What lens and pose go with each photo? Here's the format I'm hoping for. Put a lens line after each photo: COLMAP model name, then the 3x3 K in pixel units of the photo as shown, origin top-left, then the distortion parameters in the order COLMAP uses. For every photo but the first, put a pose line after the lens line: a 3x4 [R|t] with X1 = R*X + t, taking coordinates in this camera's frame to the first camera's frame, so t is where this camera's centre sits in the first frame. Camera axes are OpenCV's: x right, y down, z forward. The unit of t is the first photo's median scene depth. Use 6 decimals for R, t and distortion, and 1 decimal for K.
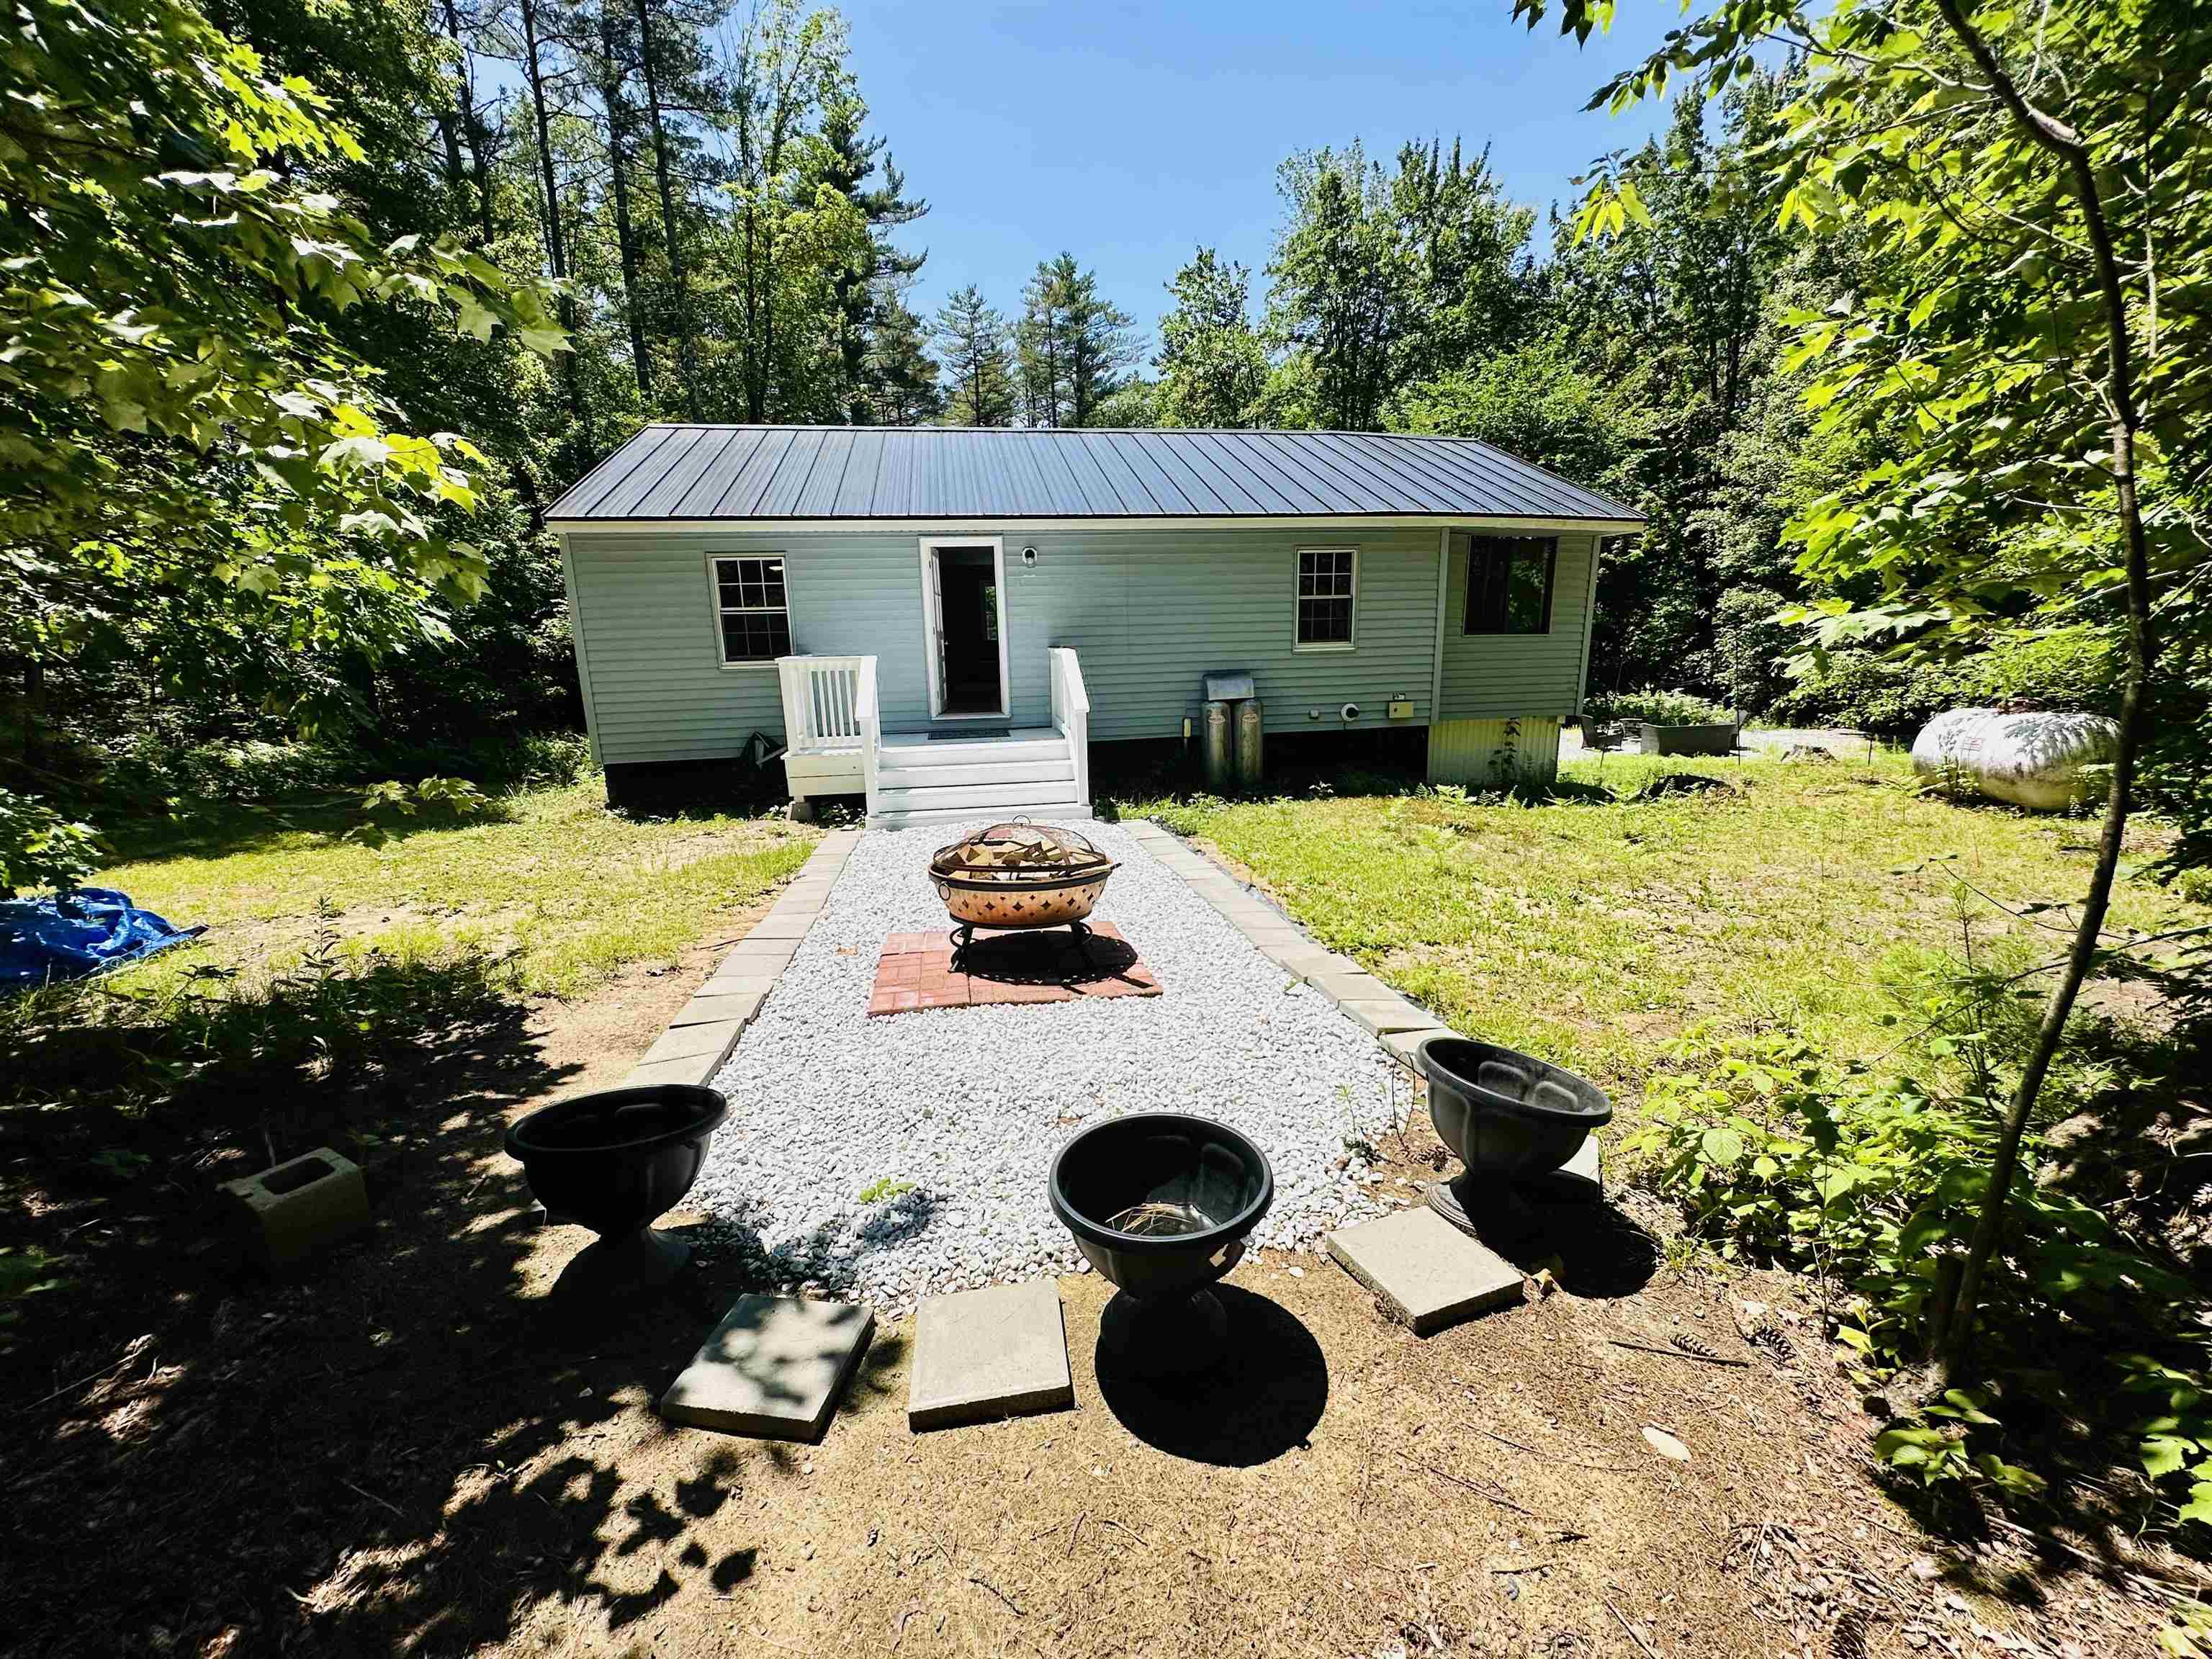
lens RADIAL K [[885.9, 0, 1110.6], [0, 885.9, 842.1], [0, 0, 1]] dist [-0.001008, 0.000046]
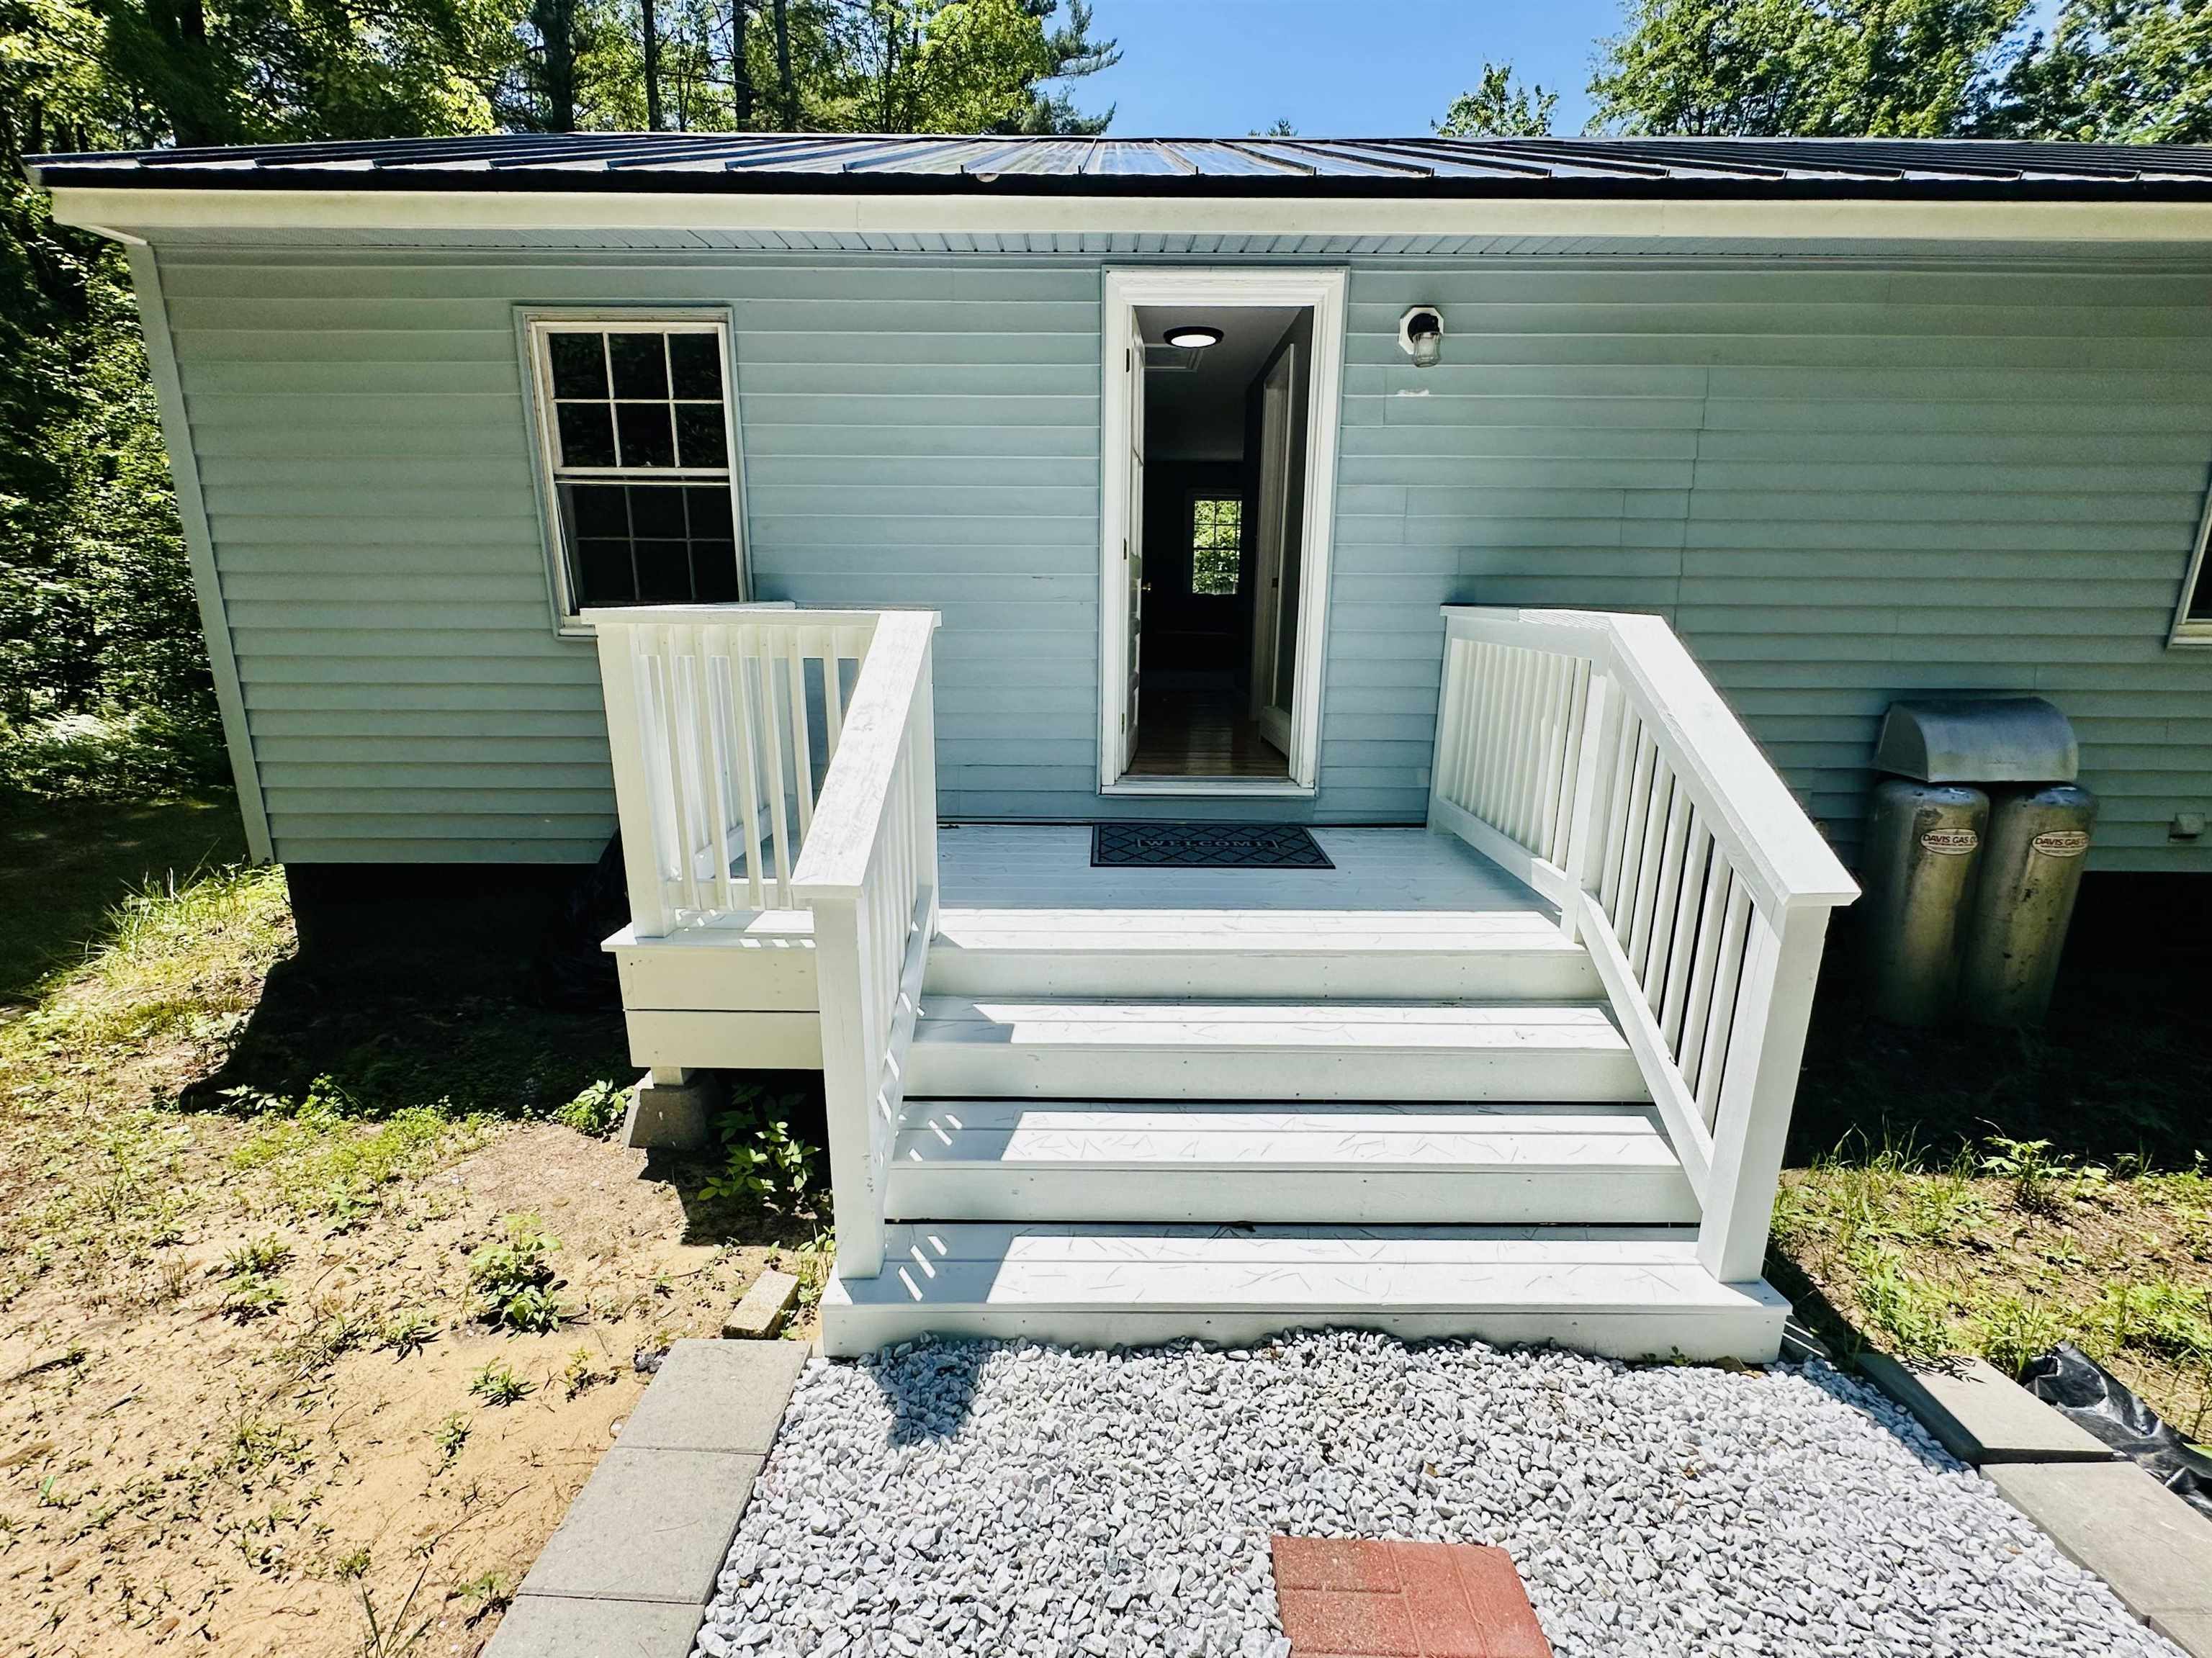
lens RADIAL K [[885.8, 0, 1099.3], [0, 885.8, 819.8], [0, 0, 1]] dist [-0.001008, 0.000046]
pose [[0.984359, 0.071960, -0.160807, -0.139582], [-0.070057, 0.997390, 0.017481, -0.129822], [0.161645, -0.005942, 0.986831, 0.622133]]
